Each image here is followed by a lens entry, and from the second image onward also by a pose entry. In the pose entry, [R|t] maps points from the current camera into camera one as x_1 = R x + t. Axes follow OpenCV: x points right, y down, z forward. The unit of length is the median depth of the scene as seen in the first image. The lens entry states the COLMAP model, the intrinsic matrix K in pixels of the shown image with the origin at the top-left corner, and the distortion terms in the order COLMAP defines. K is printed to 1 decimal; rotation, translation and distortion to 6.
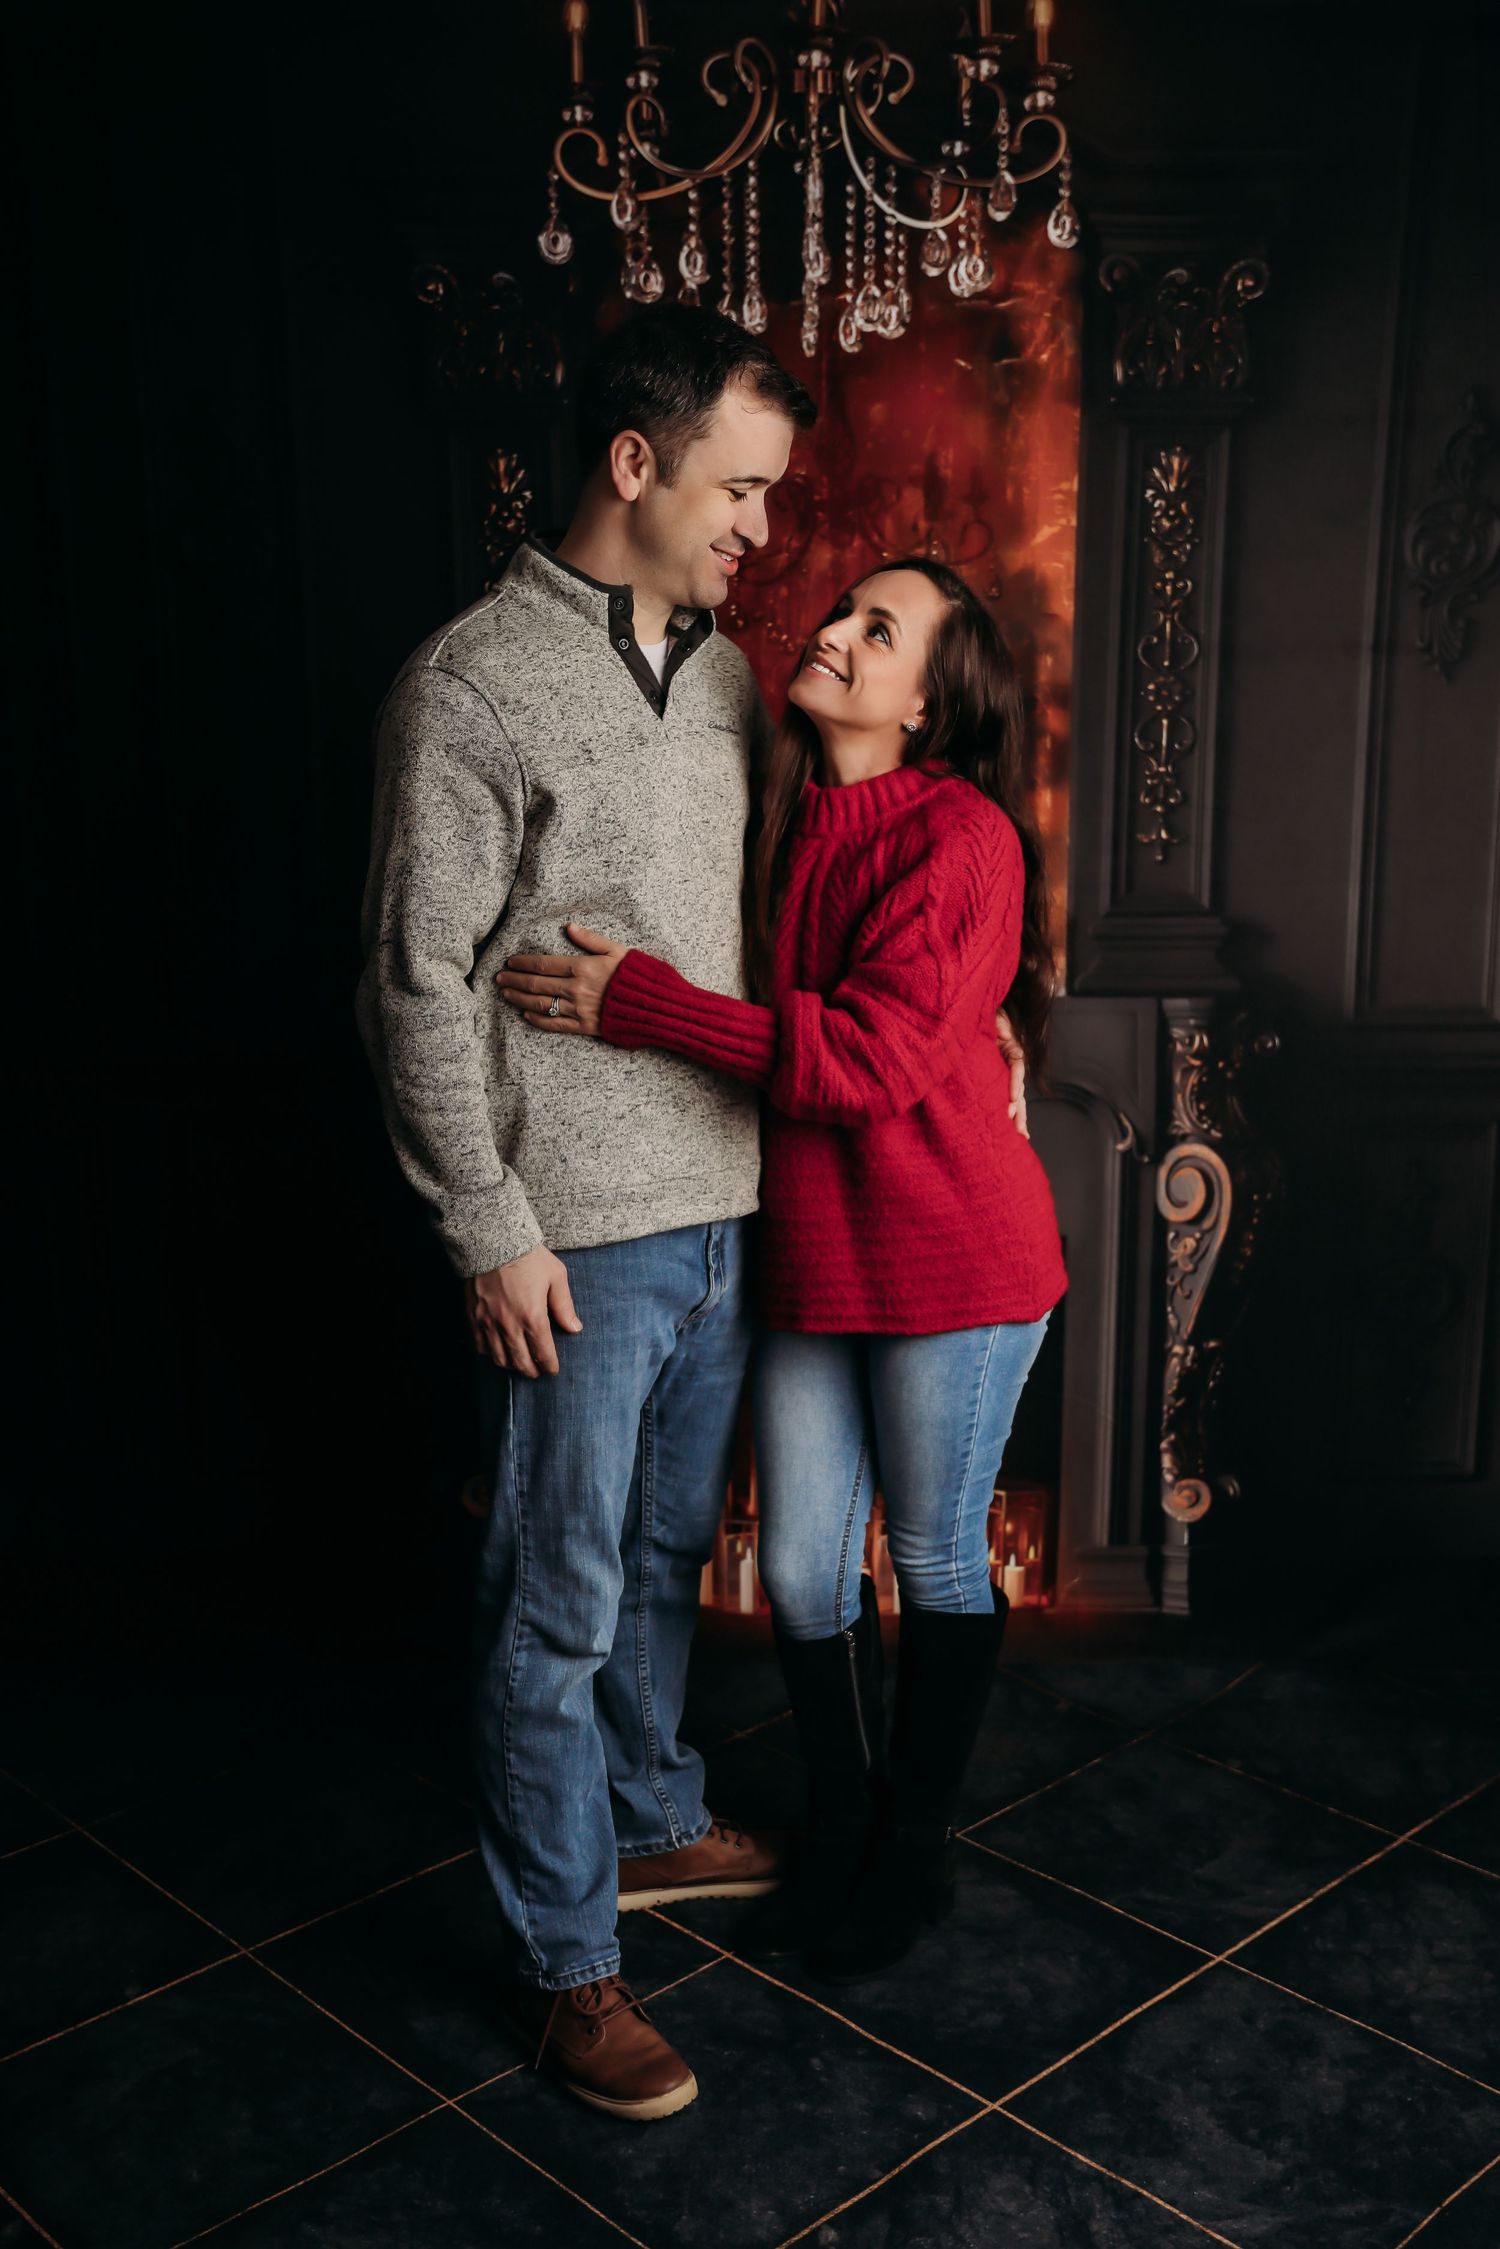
lens RADIAL K [[2453.8, 0, 755.2], [0, 2453.8, 1112.8], [0, 0, 1]] dist [0.000347, 0.000000]
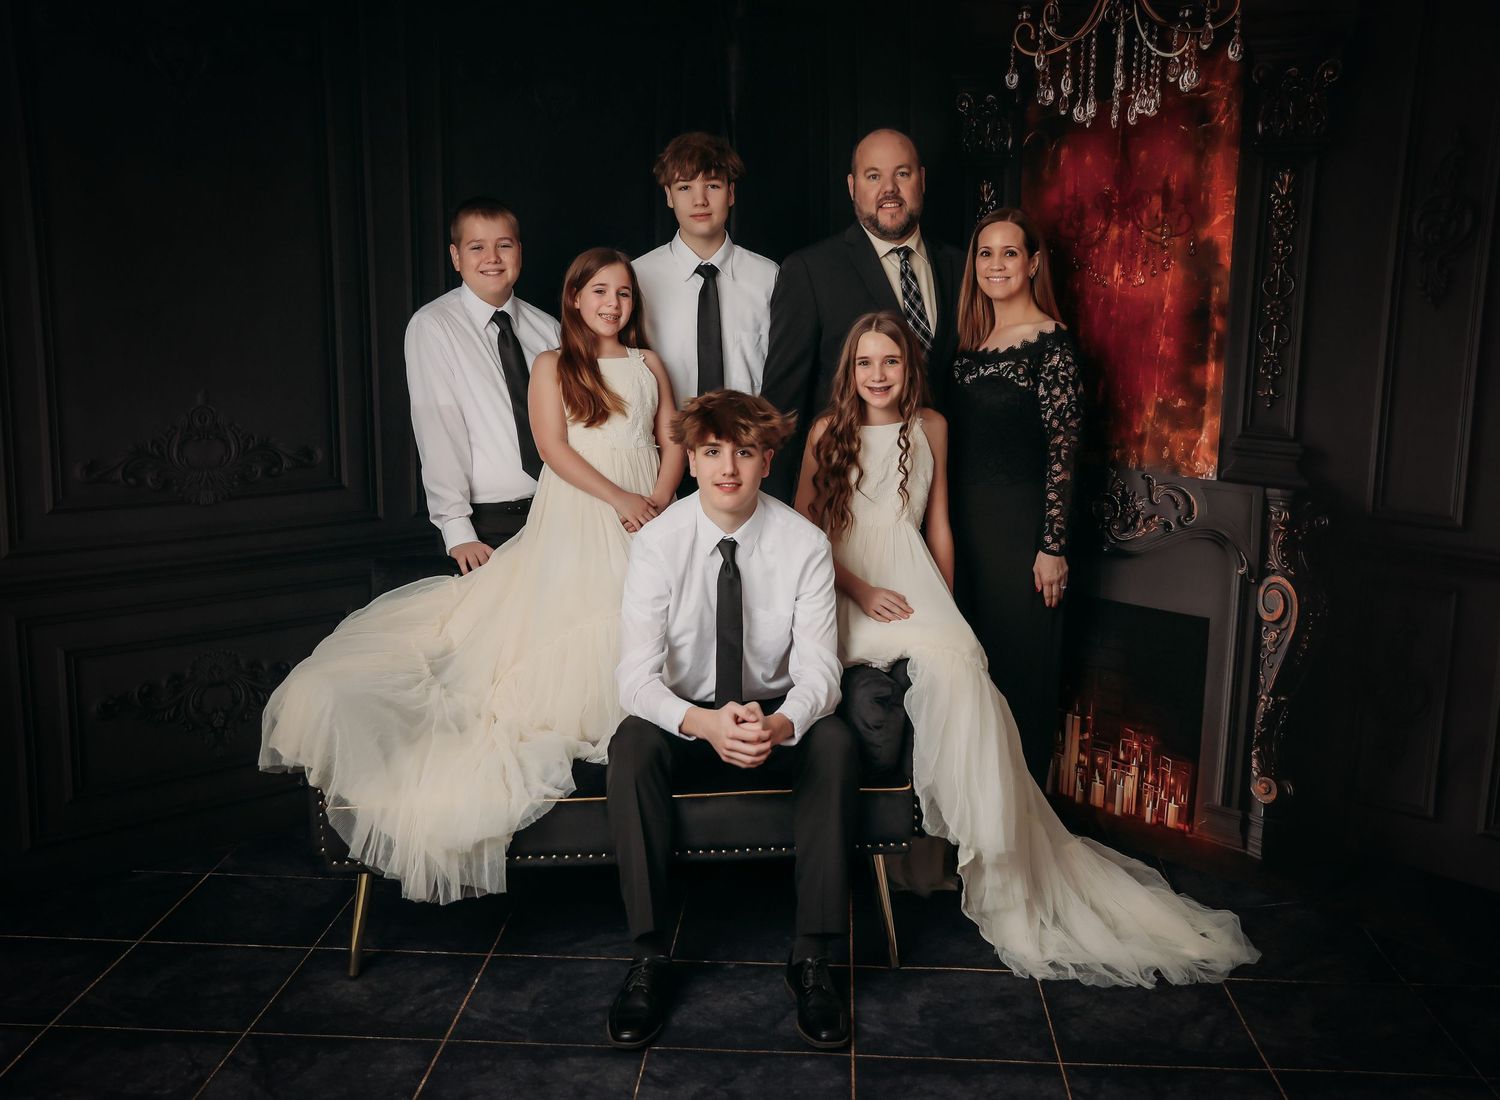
lens RADIAL K [[1595.2, 0, 771.1], [0, 1595.2, 563.9], [0, 0, 1]] dist [-0.013414, 0.000000]
pose [[0.686147, 0.143473, -0.713174, 0.762081], [-0.170055, 0.984830, 0.034513, 0.027379], [0.707307, 0.097597, 0.700137, -0.020895]]
